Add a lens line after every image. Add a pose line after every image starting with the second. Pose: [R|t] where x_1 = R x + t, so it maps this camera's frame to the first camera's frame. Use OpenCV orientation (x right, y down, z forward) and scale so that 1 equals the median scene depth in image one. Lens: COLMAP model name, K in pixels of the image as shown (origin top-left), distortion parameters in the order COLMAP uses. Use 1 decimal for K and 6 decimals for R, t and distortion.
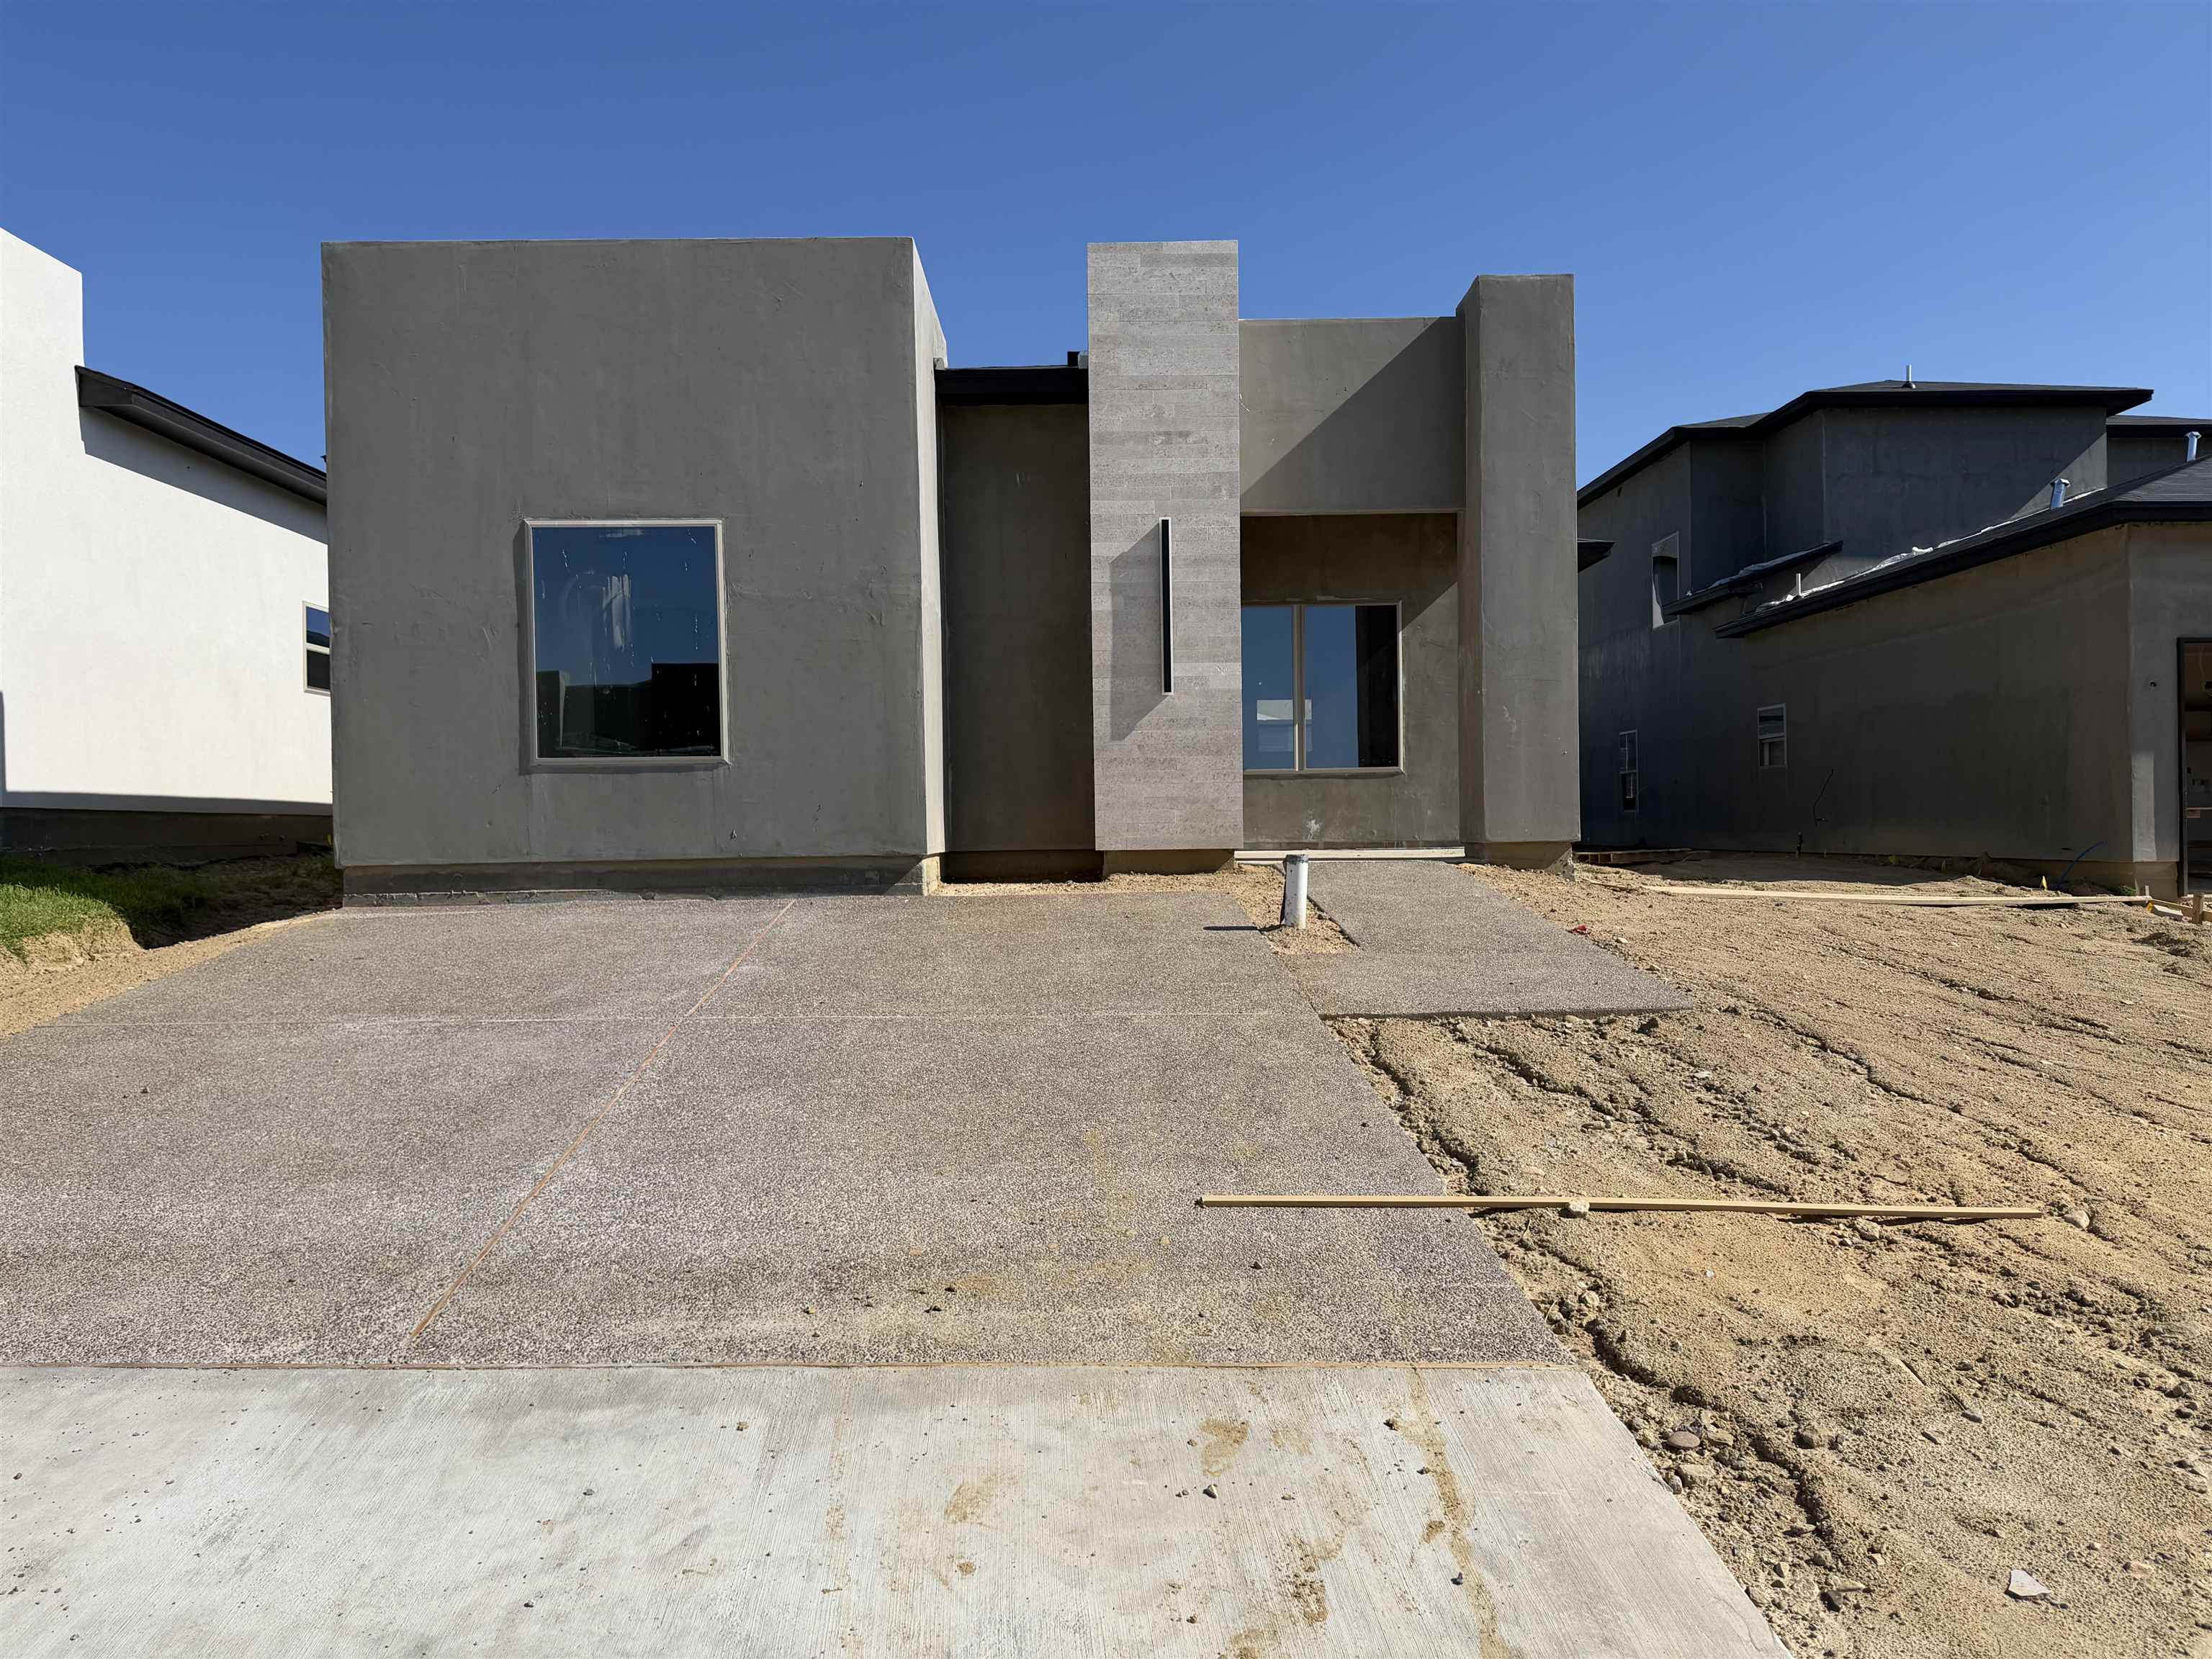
lens RADIAL K [[1561.4, 0, 1104.7], [0, 1561.4, 828.3], [0, 0, 1]] dist [-0.007097, -0.000932]
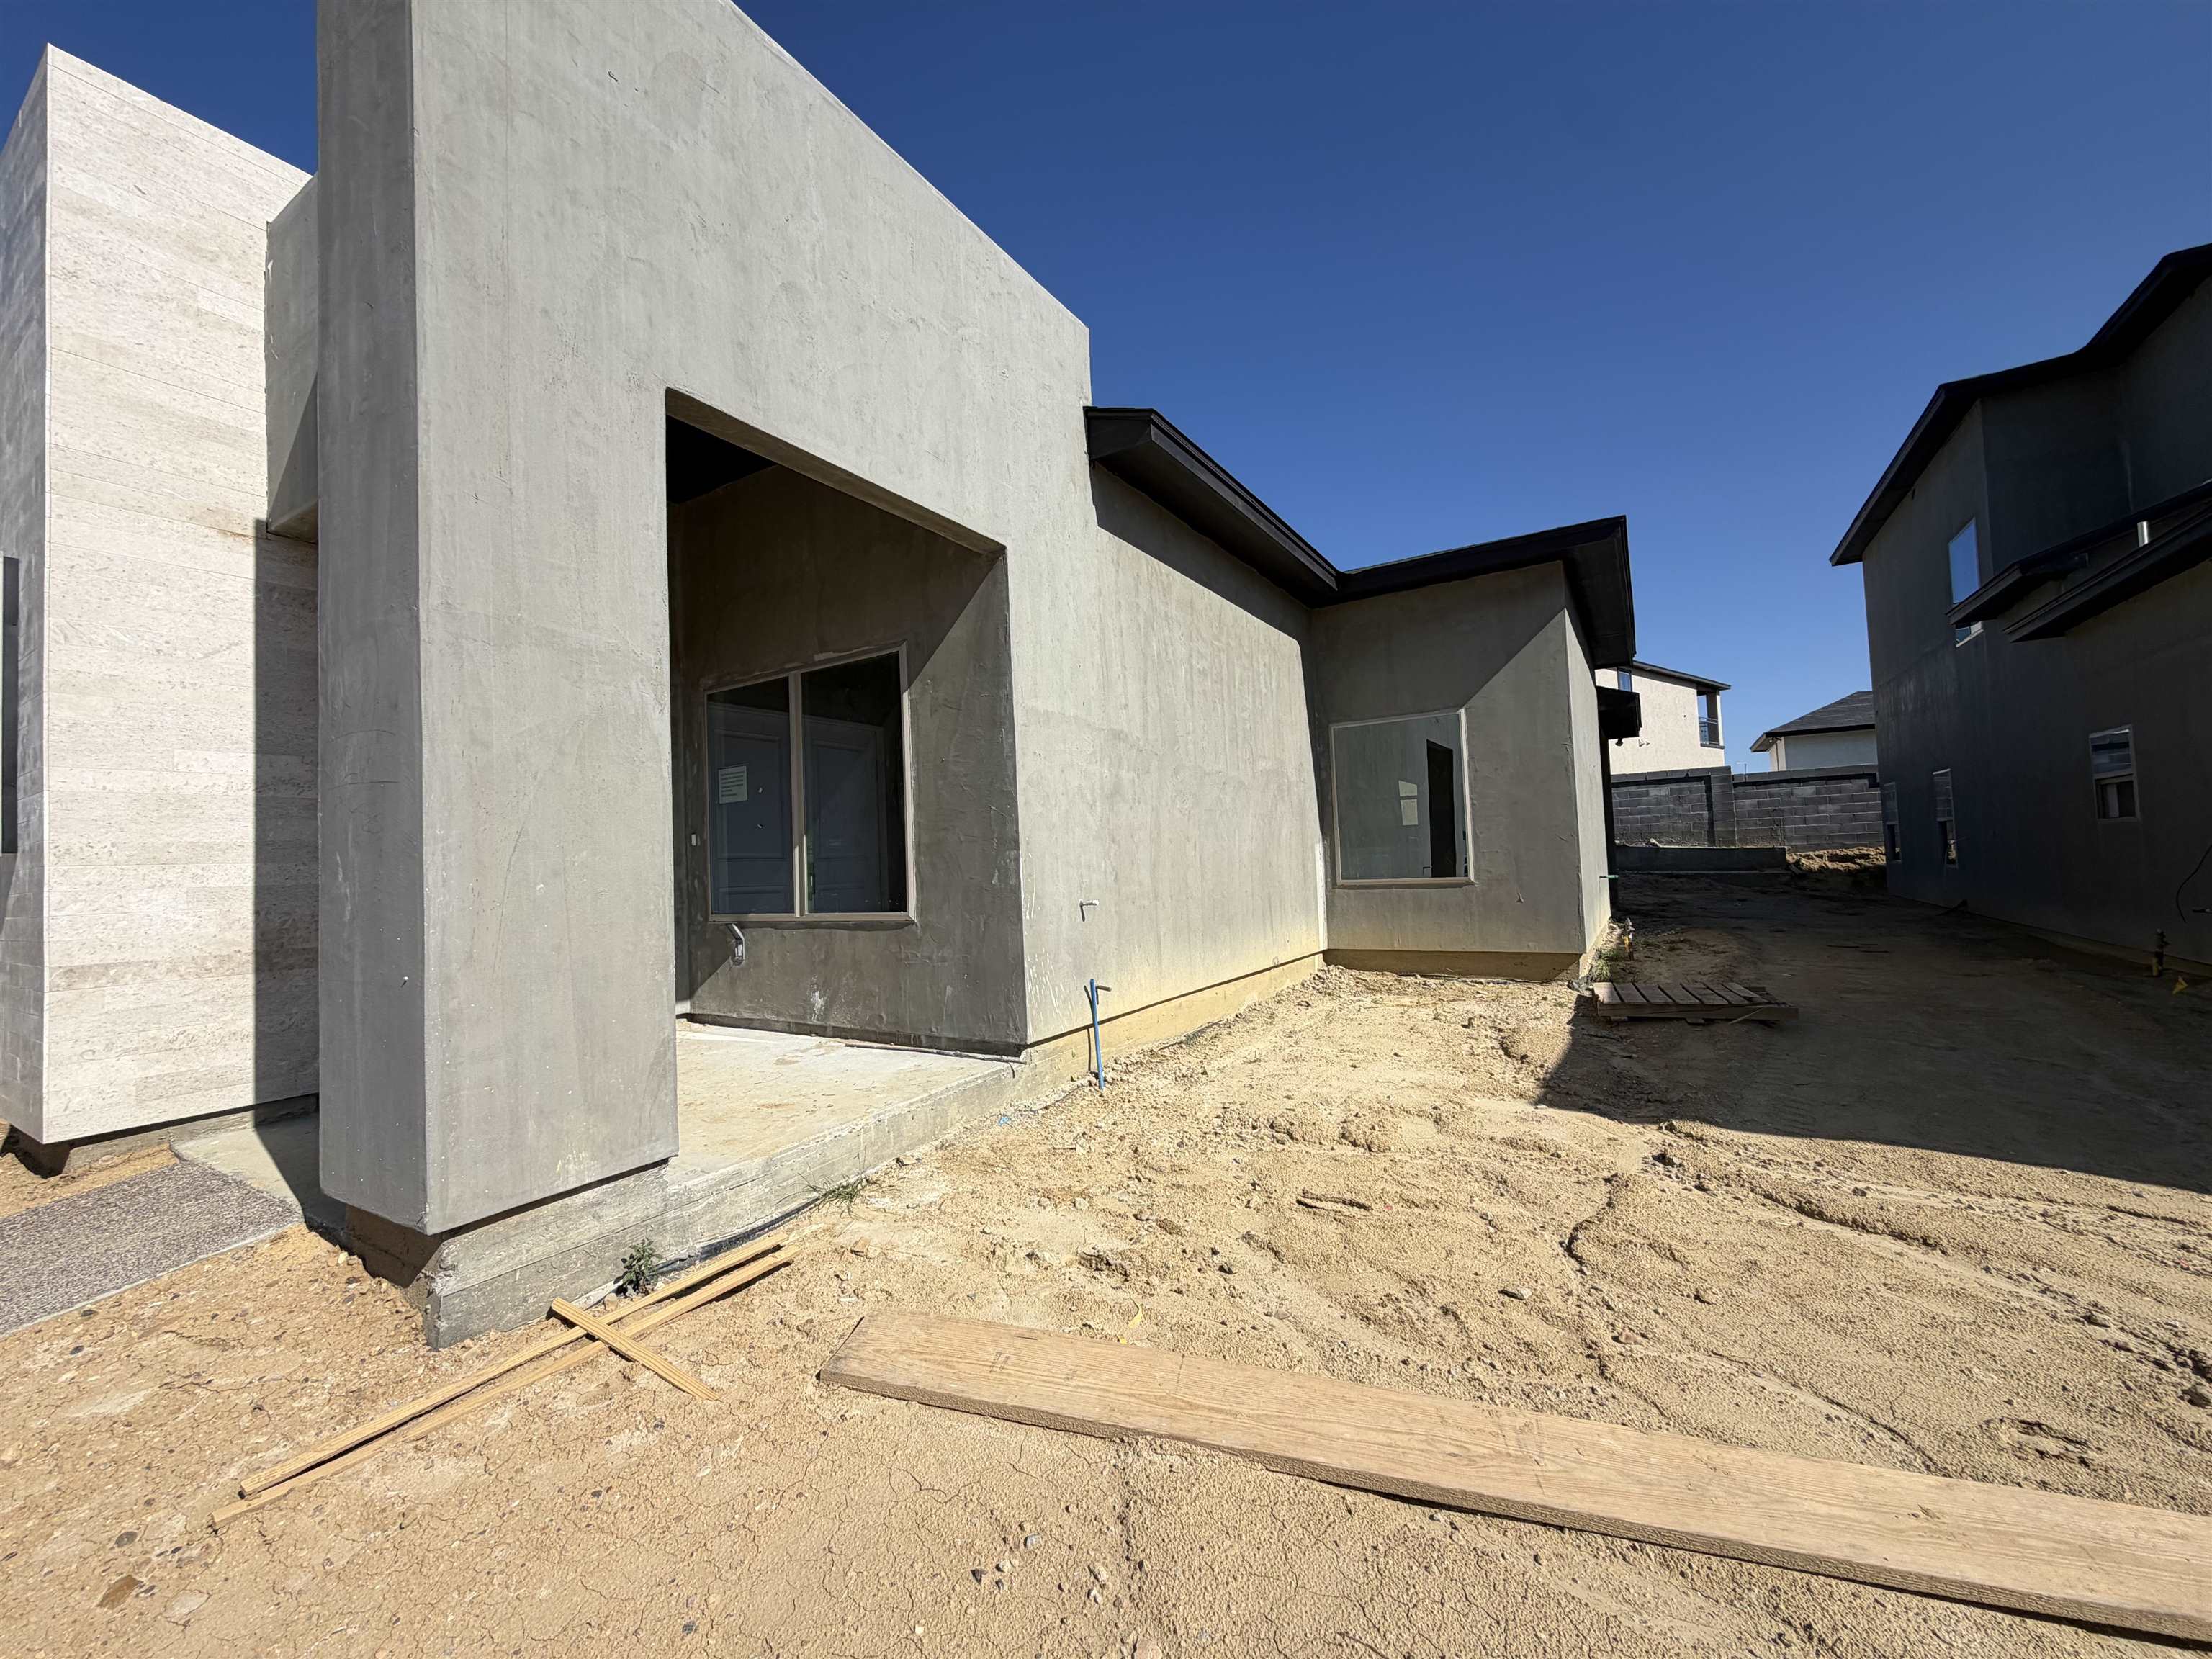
lens RADIAL K [[883.4, 0, 1102.7], [0, 883.4, 836.2], [0, 0, 1]] dist [0.002634, -0.000173]
pose [[0.846579, -0.037835, -0.530916, 0.367407], [0.029054, 0.999268, -0.024881, -0.049013], [0.531469, 0.005639, 0.847059, 0.626036]]
